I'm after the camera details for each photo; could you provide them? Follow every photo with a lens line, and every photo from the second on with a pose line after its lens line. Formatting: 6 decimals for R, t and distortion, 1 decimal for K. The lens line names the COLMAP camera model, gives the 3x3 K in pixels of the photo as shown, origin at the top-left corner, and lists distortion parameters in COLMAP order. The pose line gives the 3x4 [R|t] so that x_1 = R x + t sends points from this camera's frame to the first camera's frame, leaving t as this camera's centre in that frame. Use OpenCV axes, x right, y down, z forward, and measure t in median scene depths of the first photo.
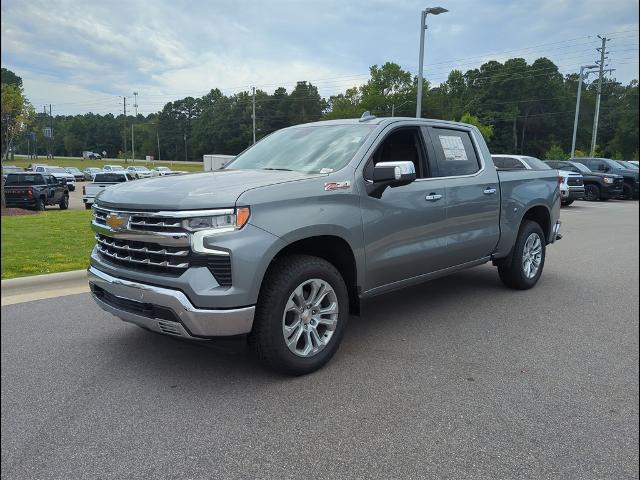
lens RADIAL K [[549.4, 0, 316.3], [0, 549.4, 242.6], [0, 0, 1]] dist [0.133139, -0.052862]
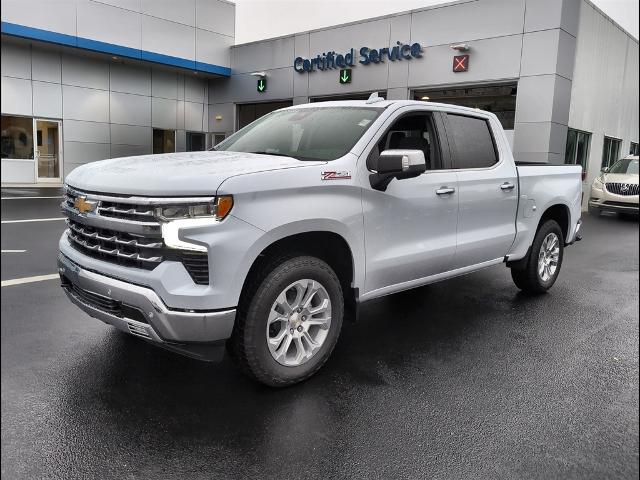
lens RADIAL K [[549.4, 0, 315.5], [0, 549.4, 242.2], [0, 0, 1]] dist [0.133139, -0.052862]
pose [[0.999071, 0.040961, -0.013410, 0.021507], [-0.040626, 0.998877, 0.024365, -0.016278], [0.014393, -0.023797, 0.999613, 0.115225]]
